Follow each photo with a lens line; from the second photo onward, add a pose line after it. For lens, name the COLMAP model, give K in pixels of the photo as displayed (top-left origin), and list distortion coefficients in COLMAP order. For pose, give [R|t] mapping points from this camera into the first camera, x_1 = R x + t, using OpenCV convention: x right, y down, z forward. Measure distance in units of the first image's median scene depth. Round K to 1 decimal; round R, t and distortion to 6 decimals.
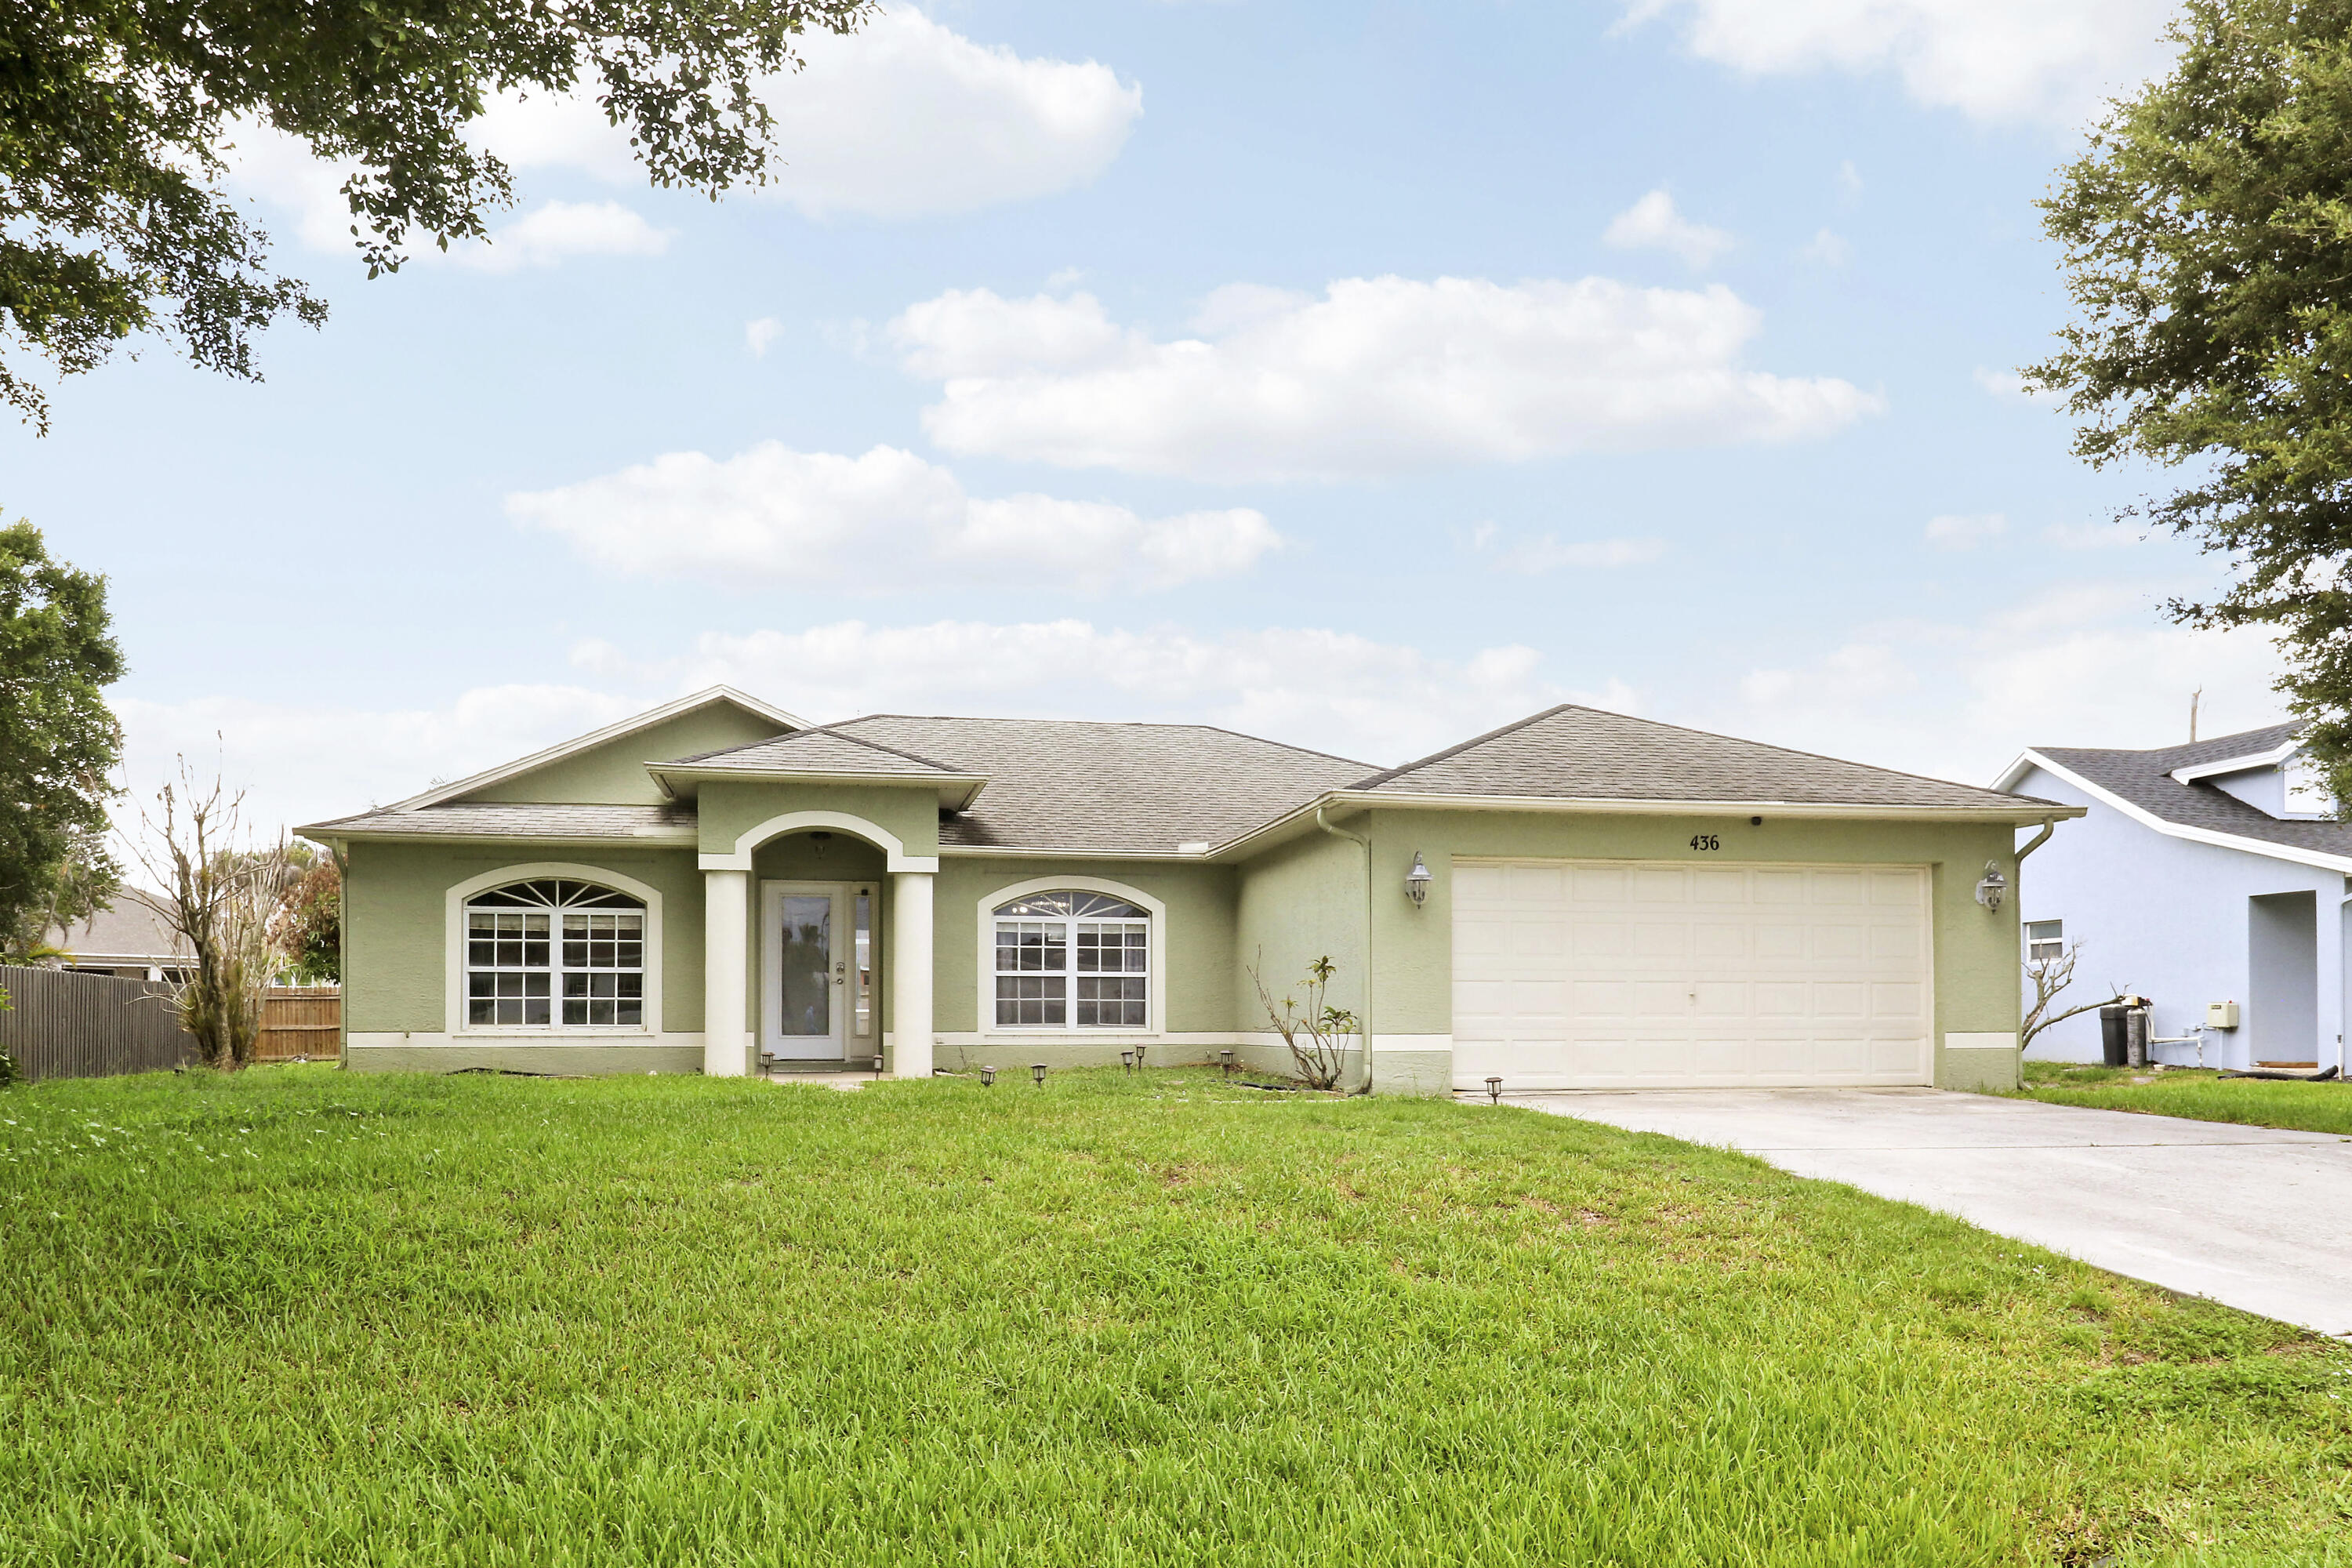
lens RADIAL K [[1839.1, 0, 1179.3], [0, 1839.1, 972.7], [0, 0, 1]] dist [0.008606, 0.004243]
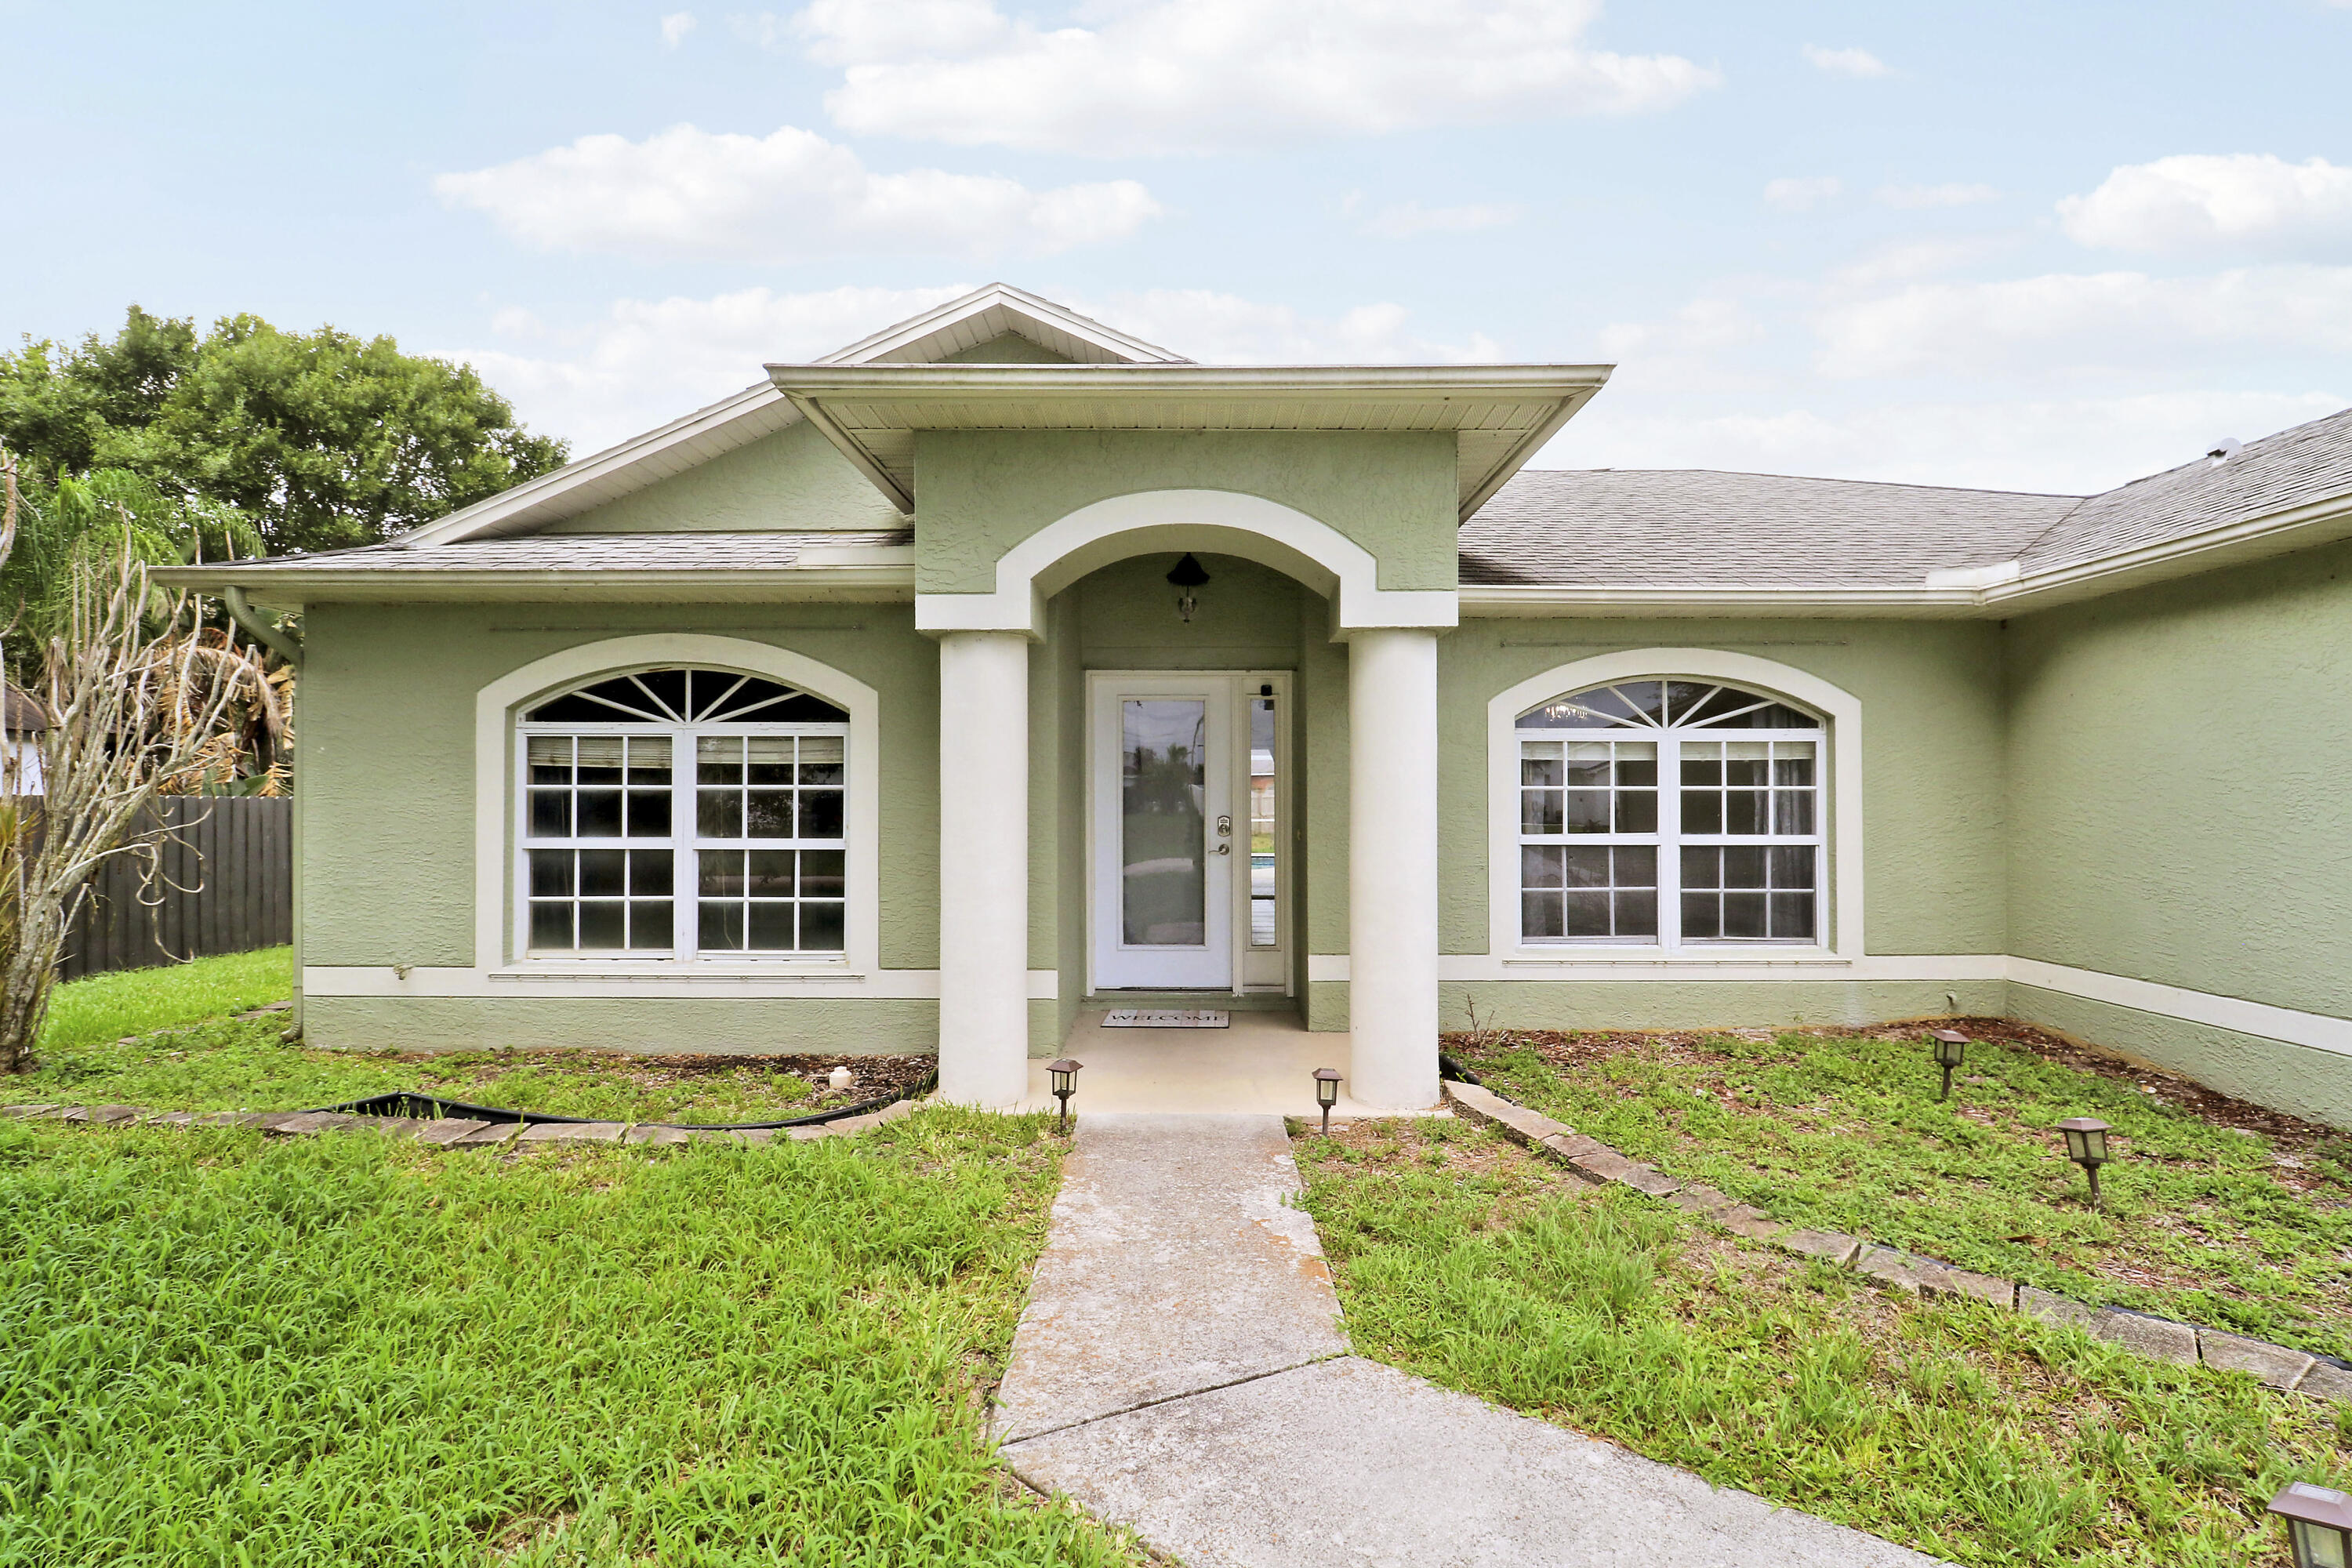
lens RADIAL K [[1101.3, 0, 1180.4], [0, 1101.3, 788.0], [0, 0, 1]] dist [0.005075, -0.012557]
pose [[0.979291, -0.002565, -0.202441, -0.140420], [0.006027, 0.999846, 0.016485, -0.021444], [0.202367, -0.017364, 0.979156, 0.725954]]
